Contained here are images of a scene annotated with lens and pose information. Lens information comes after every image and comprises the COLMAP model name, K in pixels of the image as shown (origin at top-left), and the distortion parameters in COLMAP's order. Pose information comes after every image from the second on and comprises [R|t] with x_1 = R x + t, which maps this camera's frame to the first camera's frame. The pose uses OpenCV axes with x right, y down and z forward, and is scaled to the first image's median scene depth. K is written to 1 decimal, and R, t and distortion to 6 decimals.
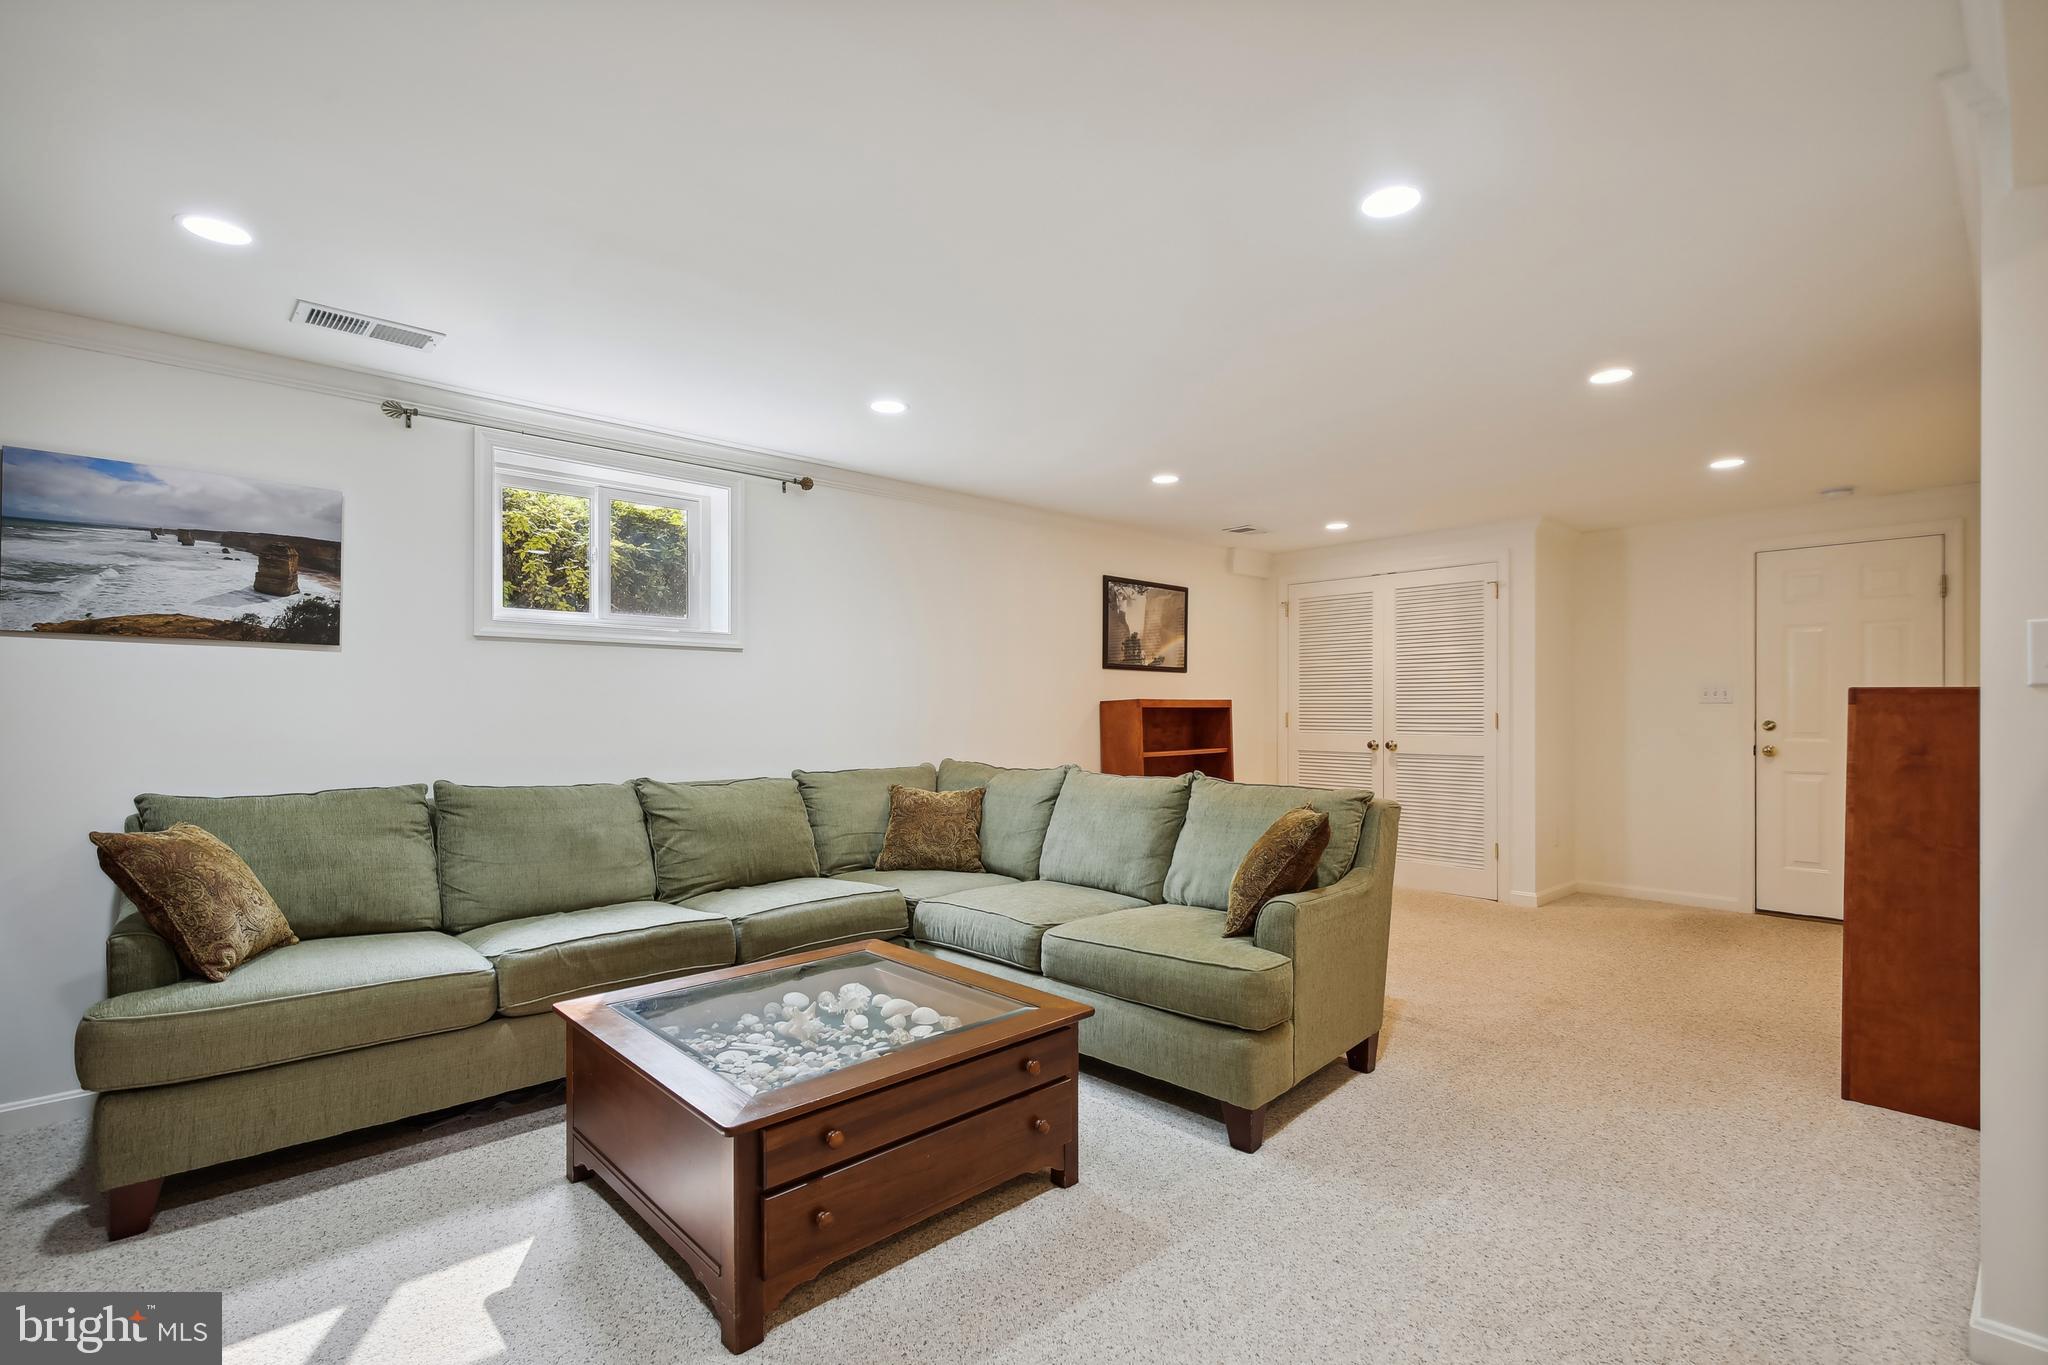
lens RADIAL K [[950.4, 0, 1021.9], [0, 950.4, 710.1], [0, 0, 1]] dist [-0.000180, -0.000073]
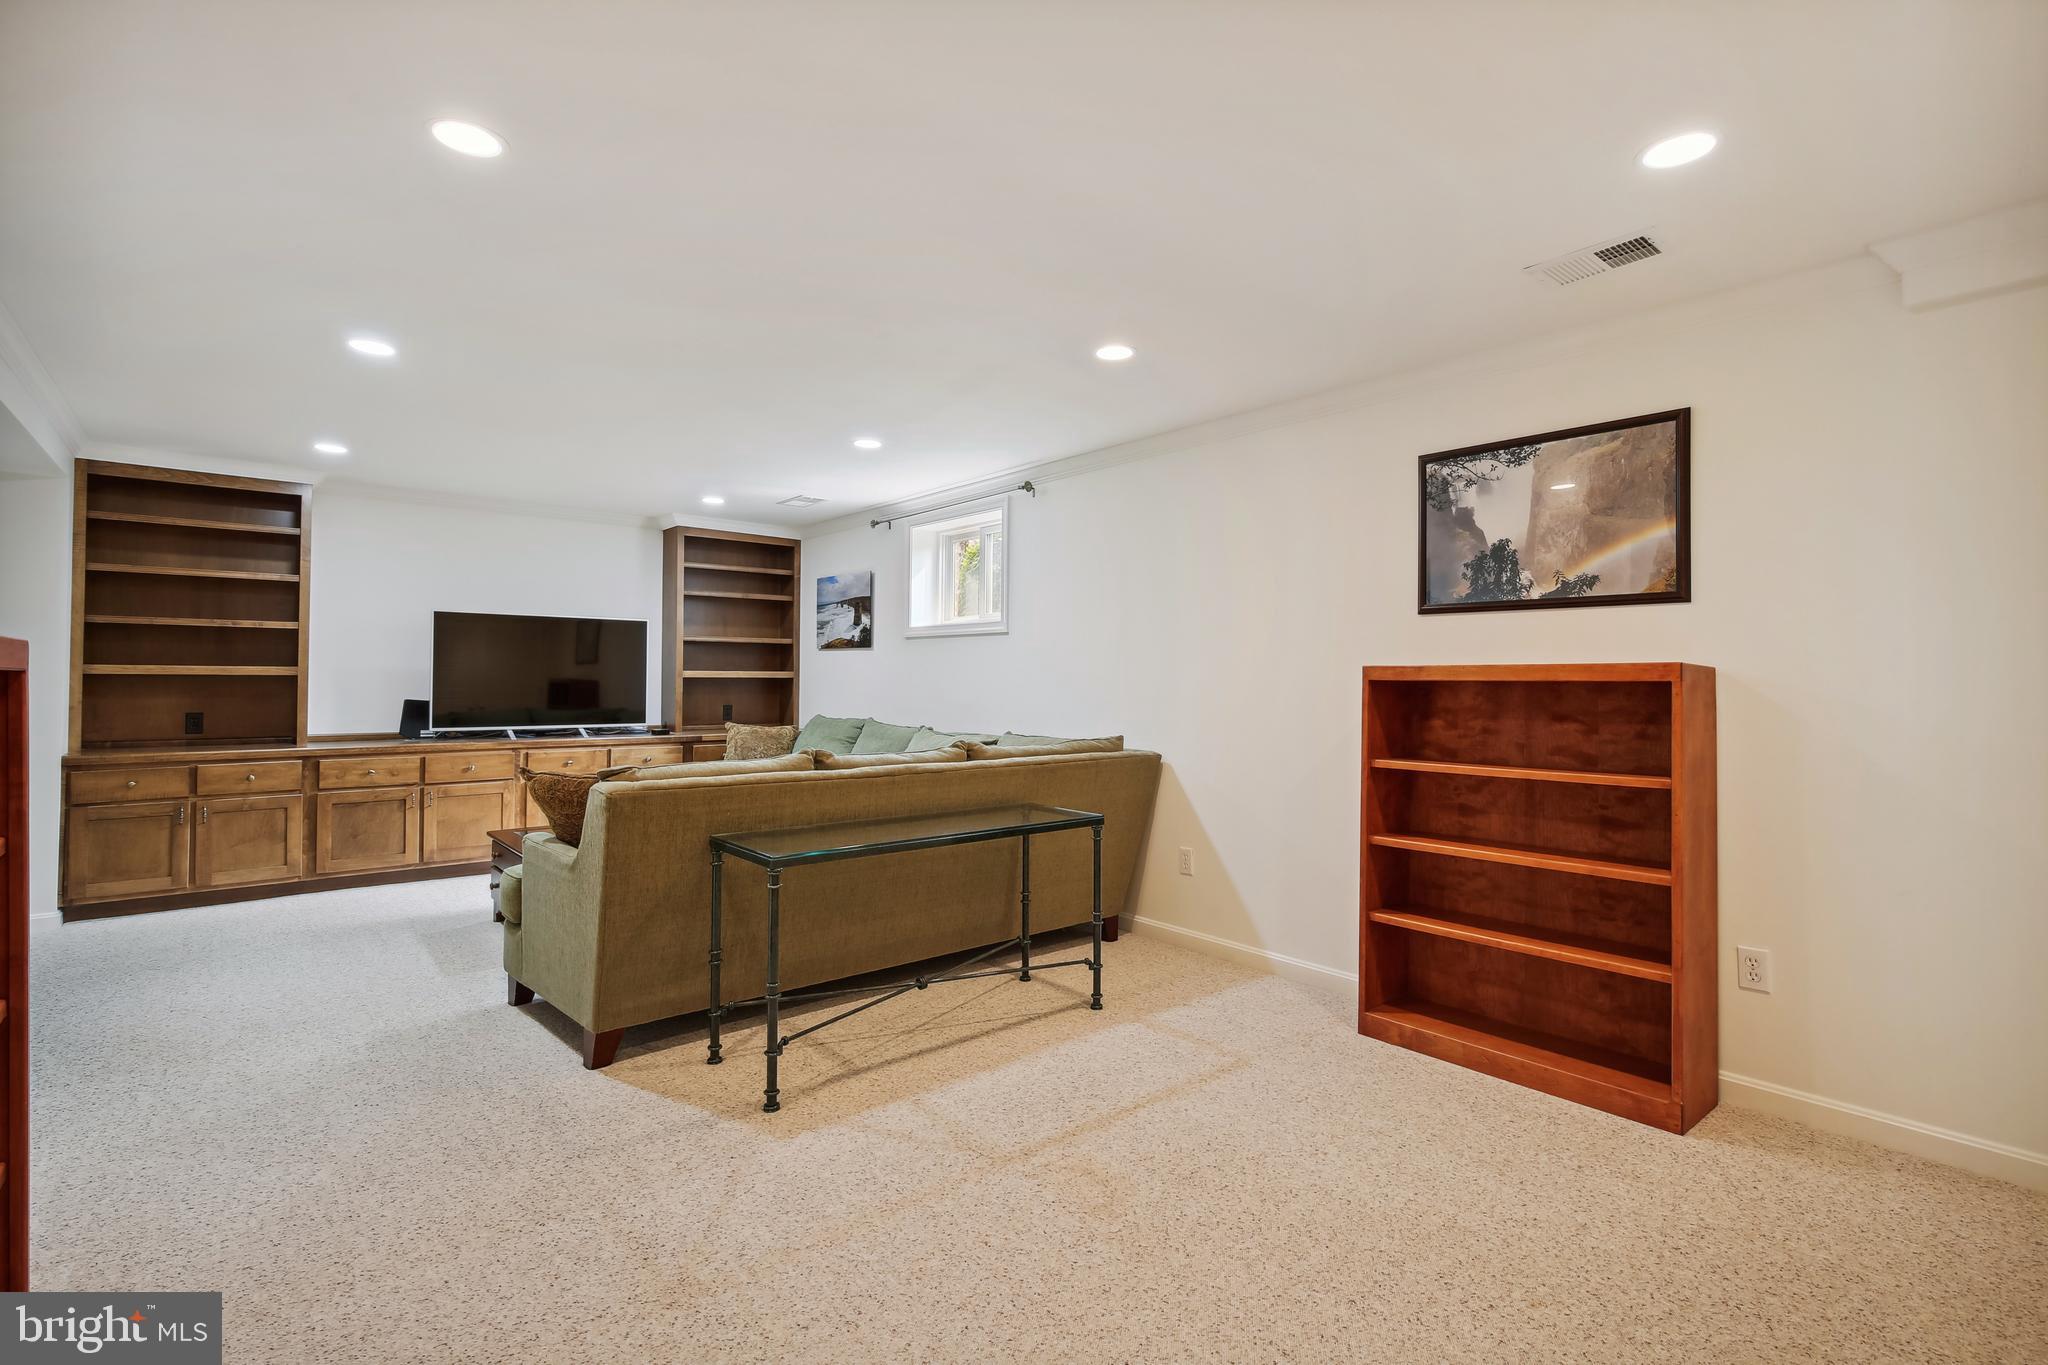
lens RADIAL K [[938.2, 0, 1033.6], [0, 938.2, 670.3], [0, 0, 1]] dist [0.001673, 0.000363]
pose [[-0.046861, -0.008434, -0.998866, 0.669762], [-0.004589, 0.999956, -0.008228, -0.003093], [0.998891, 0.004198, -0.046897, 0.778222]]
